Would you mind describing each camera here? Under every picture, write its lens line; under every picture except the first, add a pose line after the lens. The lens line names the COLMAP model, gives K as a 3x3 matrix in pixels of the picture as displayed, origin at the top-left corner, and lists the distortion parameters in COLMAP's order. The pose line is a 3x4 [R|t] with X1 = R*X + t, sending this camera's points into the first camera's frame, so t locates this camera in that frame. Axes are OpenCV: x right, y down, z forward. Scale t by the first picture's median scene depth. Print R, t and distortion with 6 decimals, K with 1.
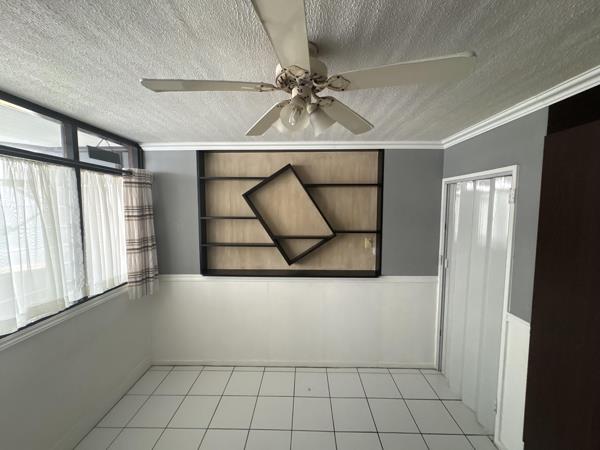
lens RADIAL K [[240.1, 0, 300.0], [0, 240.1, 225.0], [0, 0, 1]] dist [-0.000147, 0.000484]
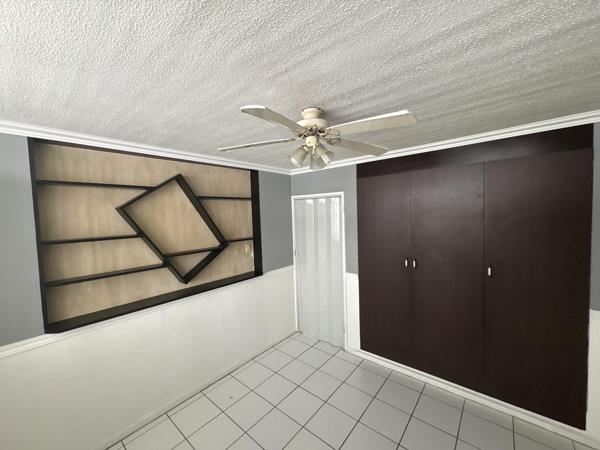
lens RADIAL K [[240.1, 0, 300.0], [0, 240.1, 225.0], [0, 0, 1]] dist [-0.000147, 0.000484]
pose [[0.626212, -0.060183, 0.777327, -0.460353], [0.094018, 0.995570, 0.001339, -0.015691], [-0.773963, 0.072244, 0.629096, 0.068385]]
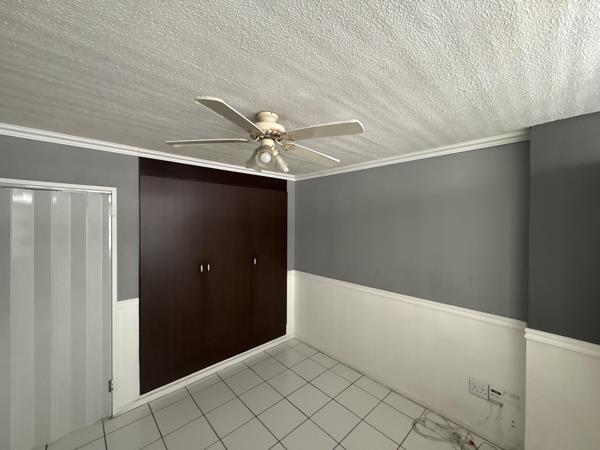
lens RADIAL K [[240.1, 0, 300.0], [0, 240.1, 225.0], [0, 0, 1]] dist [-0.000147, 0.000484]
pose [[-0.696573, -0.016139, 0.717305, -0.458530], [0.050850, 0.996123, 0.071793, -0.054017], [-0.715682, 0.086484, -0.693051, 0.729817]]
